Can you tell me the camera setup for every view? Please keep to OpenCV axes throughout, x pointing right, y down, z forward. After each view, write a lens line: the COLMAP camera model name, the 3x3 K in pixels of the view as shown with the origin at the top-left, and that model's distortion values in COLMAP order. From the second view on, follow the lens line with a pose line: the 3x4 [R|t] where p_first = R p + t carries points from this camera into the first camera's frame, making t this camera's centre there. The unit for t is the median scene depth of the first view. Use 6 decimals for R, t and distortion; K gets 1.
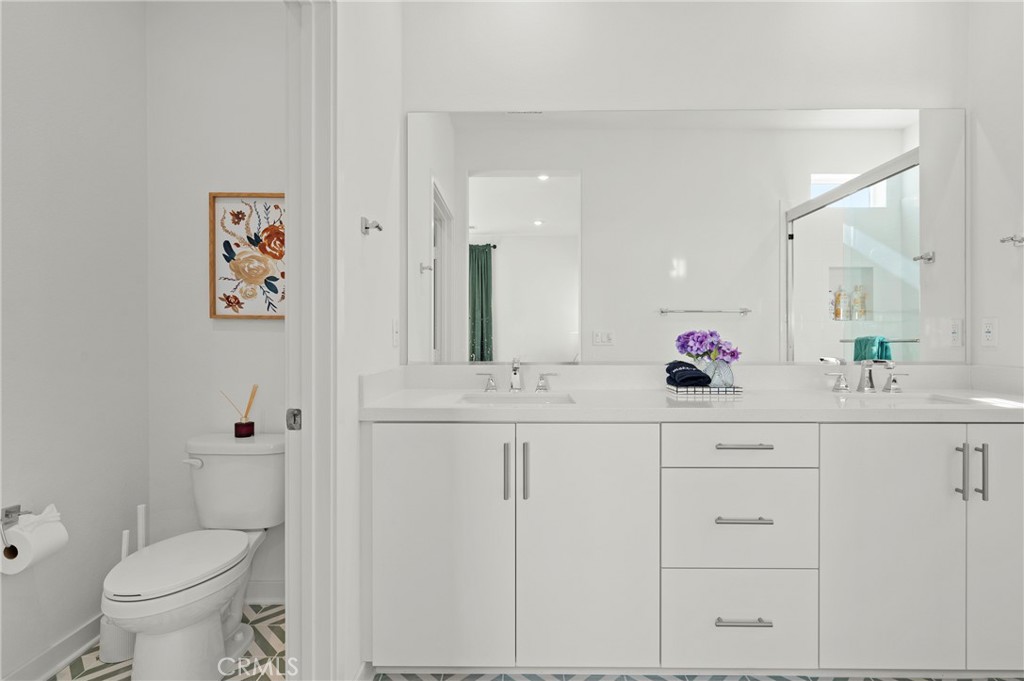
lens RADIAL K [[514.6, 0, 512.0], [0, 514.6, 340.4], [0, 0, 1]] dist [-0.000507, 0.000686]
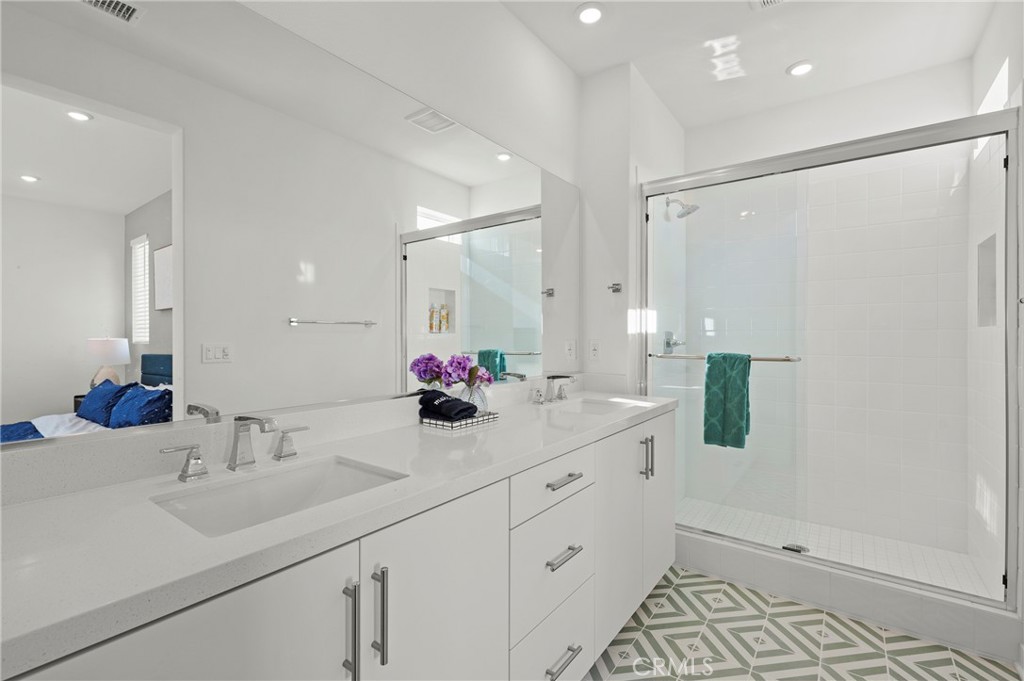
lens RADIAL K [[457.3, 0, 513.0], [0, 457.3, 337.8], [0, 0, 1]] dist [0.002477, -0.000276]
pose [[0.583583, -0.000715, 0.812053, -0.151166], [0.003326, 0.999993, -0.001510, -0.030846], [-0.812046, 0.003582, 0.583582, 0.278631]]
